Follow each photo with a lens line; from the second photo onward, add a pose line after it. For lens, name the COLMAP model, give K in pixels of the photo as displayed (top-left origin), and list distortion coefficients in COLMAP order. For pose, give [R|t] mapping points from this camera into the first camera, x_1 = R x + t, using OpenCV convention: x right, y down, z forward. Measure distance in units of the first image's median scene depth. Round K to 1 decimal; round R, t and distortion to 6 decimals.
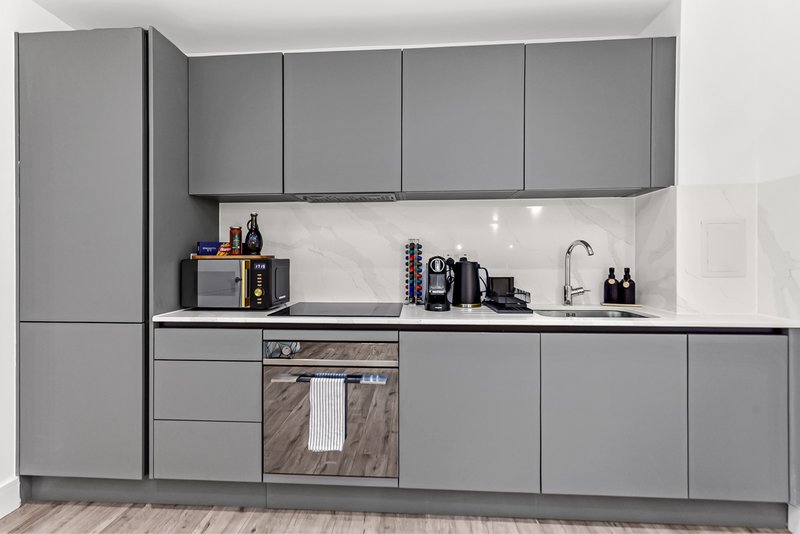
lens RADIAL K [[423.8, 0, 399.9], [0, 423.8, 259.2], [0, 0, 1]] dist [0.003595, 0.001709]
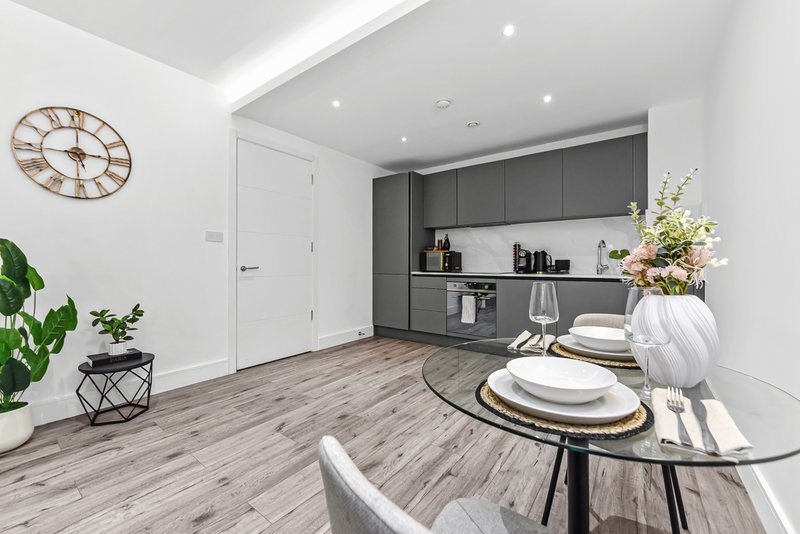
lens RADIAL K [[329.1, 0, 400.0], [0, 329.1, 267.0], [0, 0, 1]] dist [-0.001632, 0.000132]
pose [[0.845319, 0.006641, -0.534221, 0.460940], [-0.003875, 0.999973, 0.006298, 0.075902], [0.534248, -0.003254, 0.845322, -0.785147]]
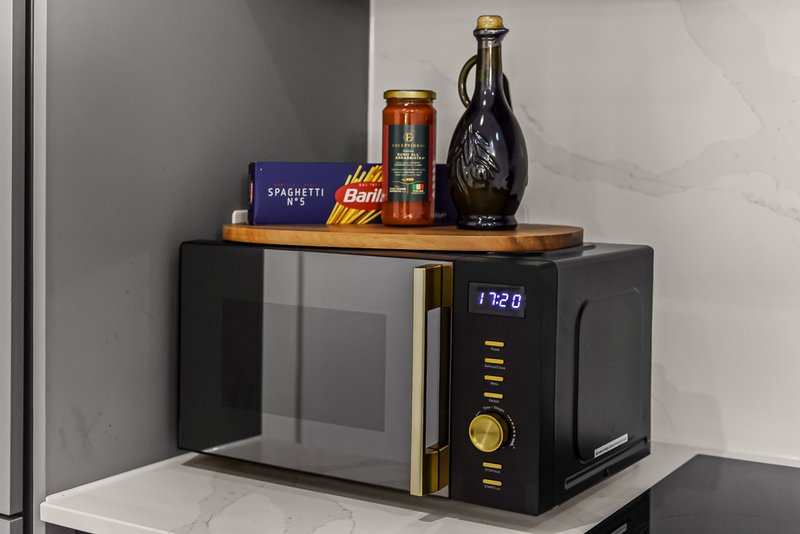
lens RADIAL K [[1177.6, 0, 400.0], [0, 1177.6, 267.0], [0, 0, 1]] dist [-0.013451, -0.004341]
pose [[0.888485, 0.054229, -0.455691, -0.120194], [-0.017802, 0.996319, 0.083856, -0.038530], [0.458561, -0.066393, 0.886180, 0.478012]]
